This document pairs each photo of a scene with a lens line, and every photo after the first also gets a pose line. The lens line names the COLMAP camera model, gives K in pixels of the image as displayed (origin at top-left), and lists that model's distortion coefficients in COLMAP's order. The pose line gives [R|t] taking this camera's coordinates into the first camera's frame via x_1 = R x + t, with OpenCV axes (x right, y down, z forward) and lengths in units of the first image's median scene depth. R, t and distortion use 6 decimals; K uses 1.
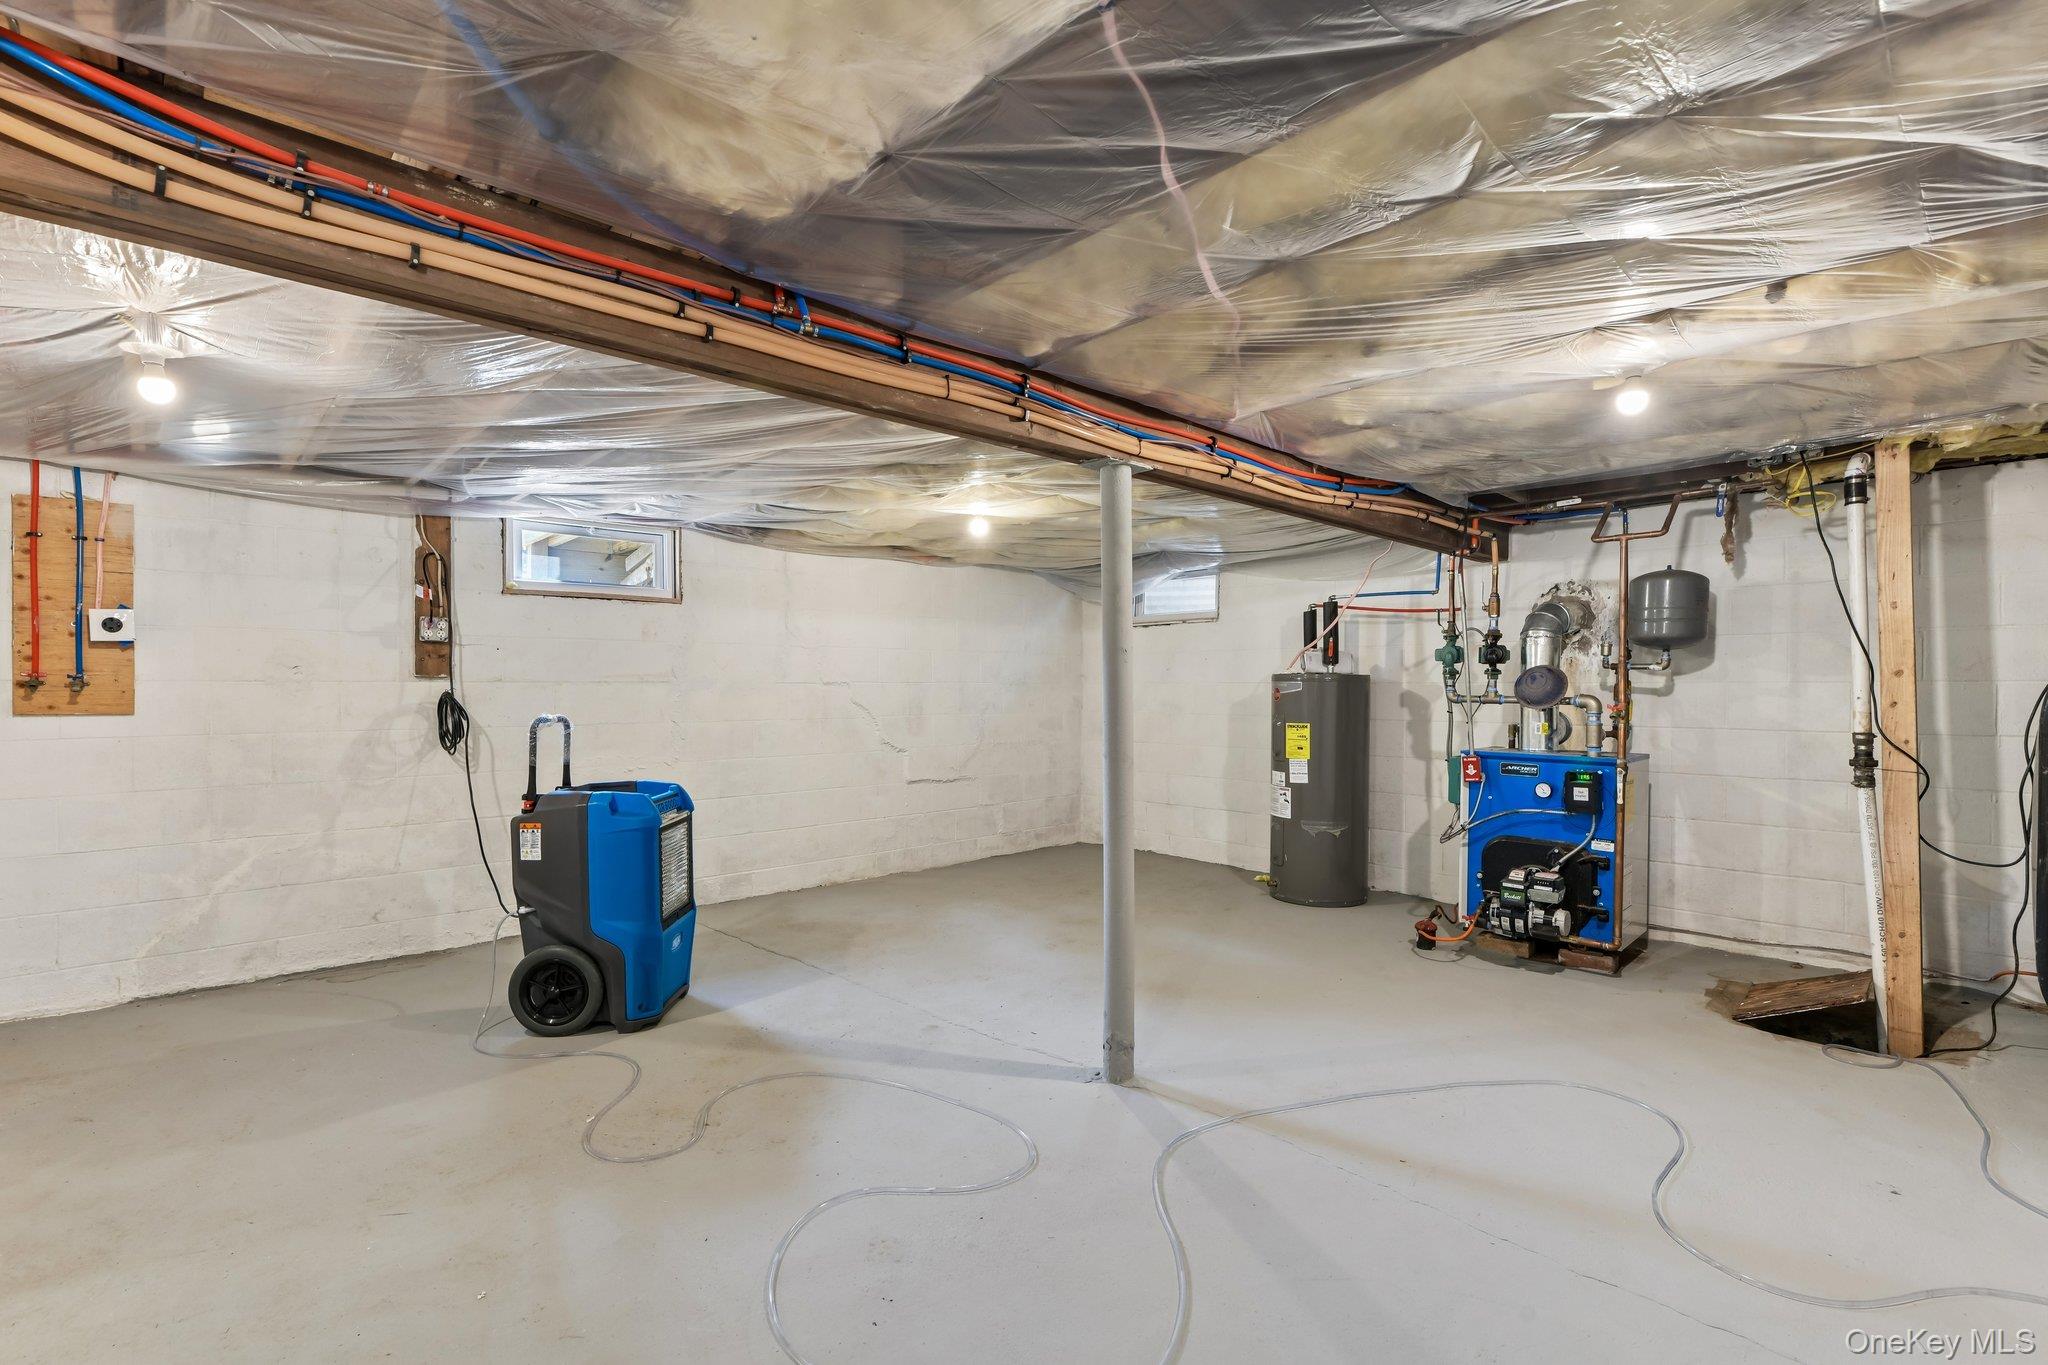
lens RADIAL K [[898.3, 0, 1019.6], [0, 898.3, 699.8], [0, 0, 1]] dist [0.000650, -0.000041]
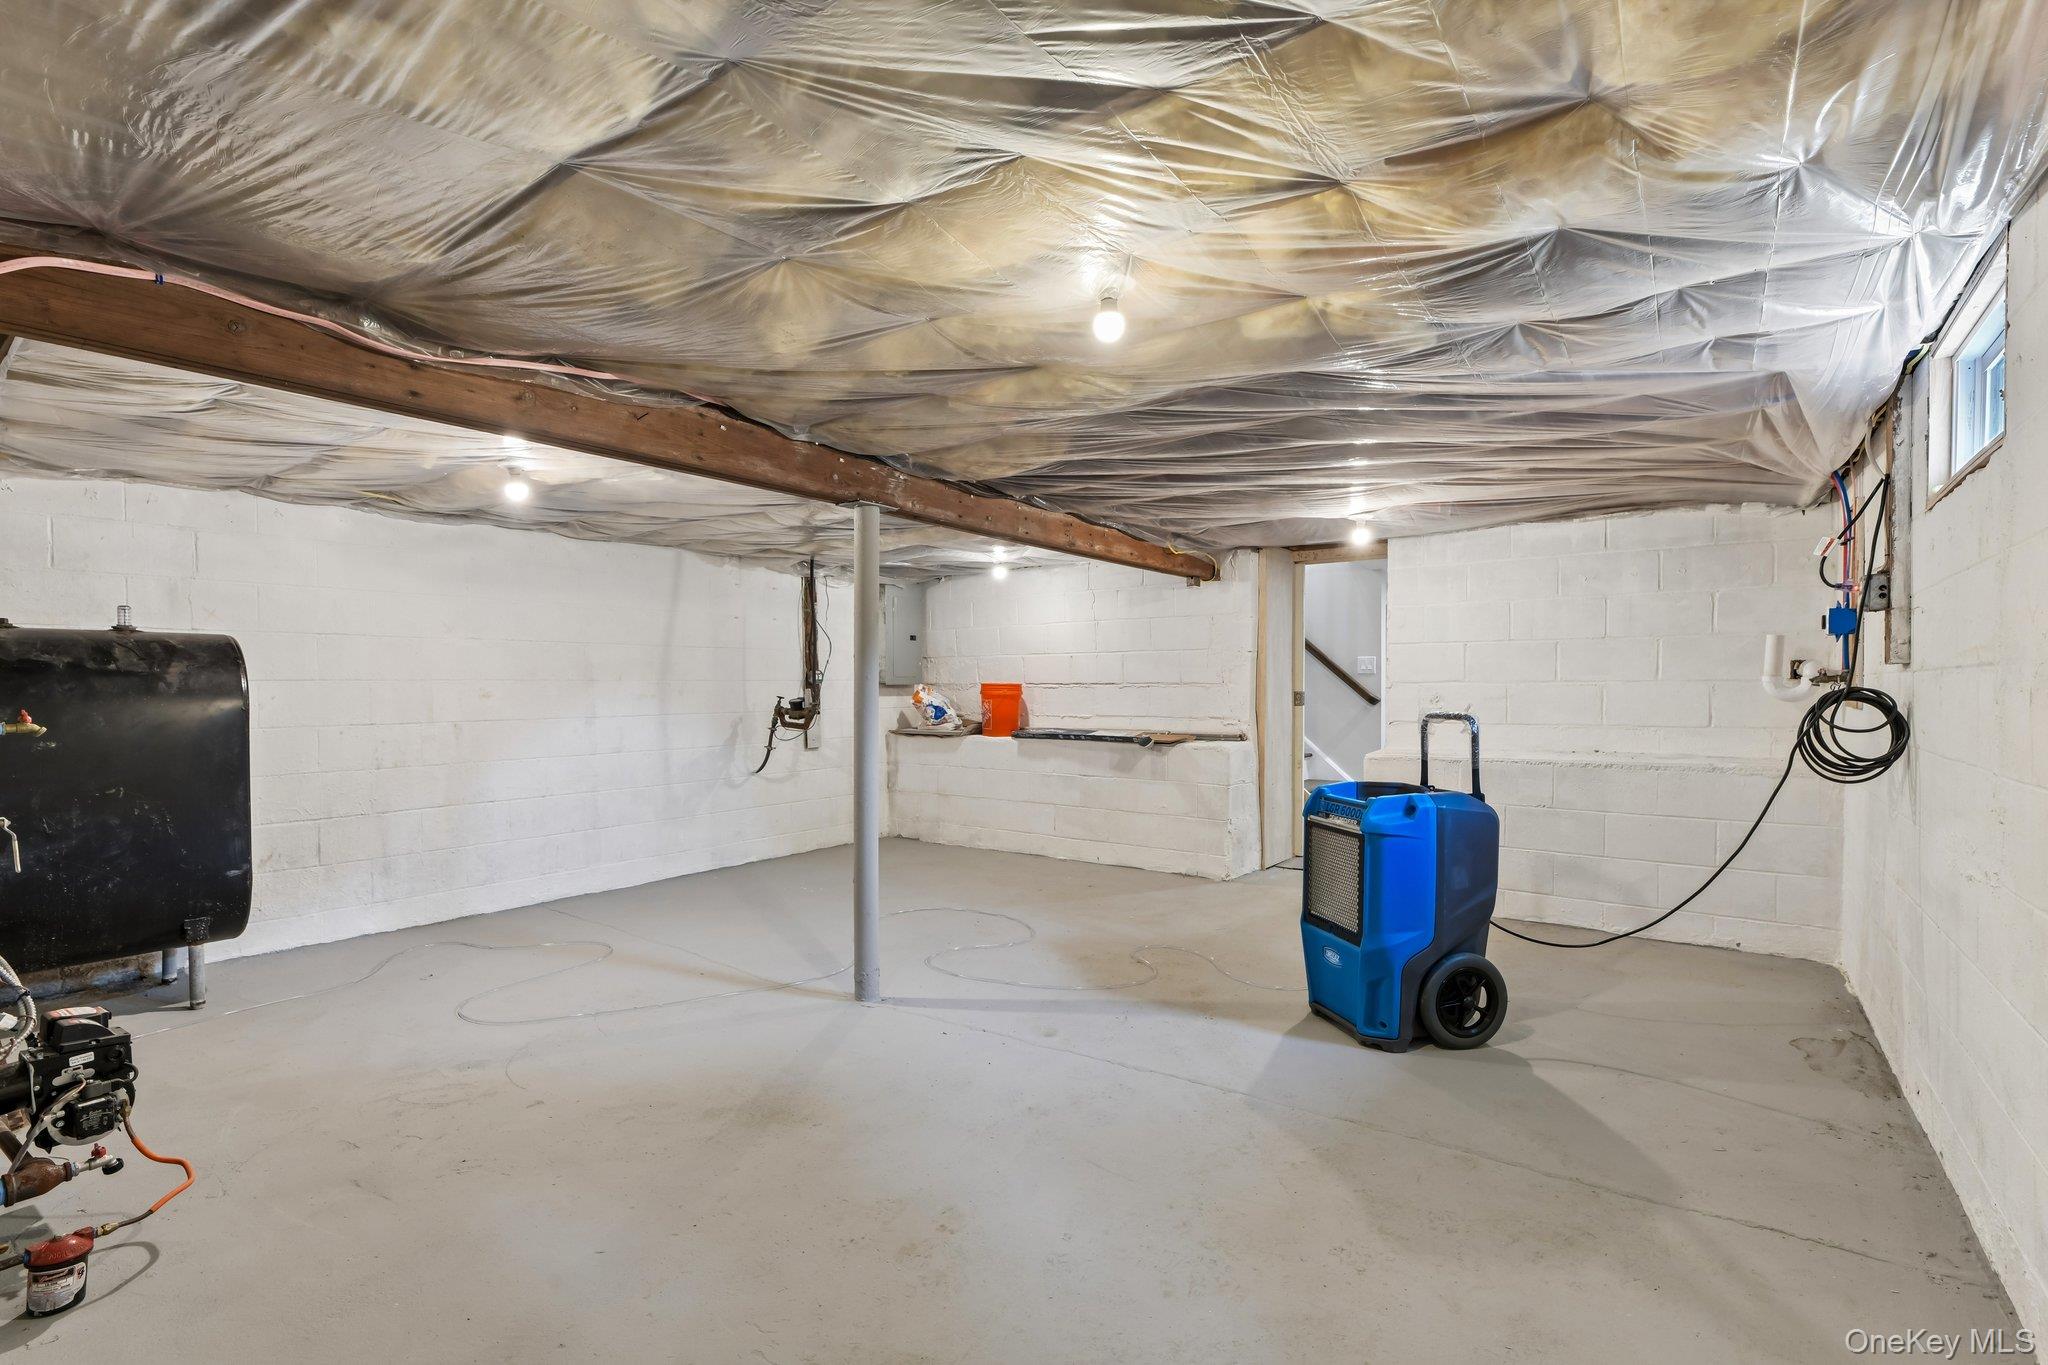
lens RADIAL K [[898.3, 0, 1019.6], [0, 898.3, 699.8], [0, 0, 1]] dist [0.000650, -0.000041]
pose [[-0.983044, 0.004796, -0.183309, 0.108921], [0.000055, 0.999666, 0.025859, -0.020902], [0.183371, 0.025411, -0.982715, 1.915764]]
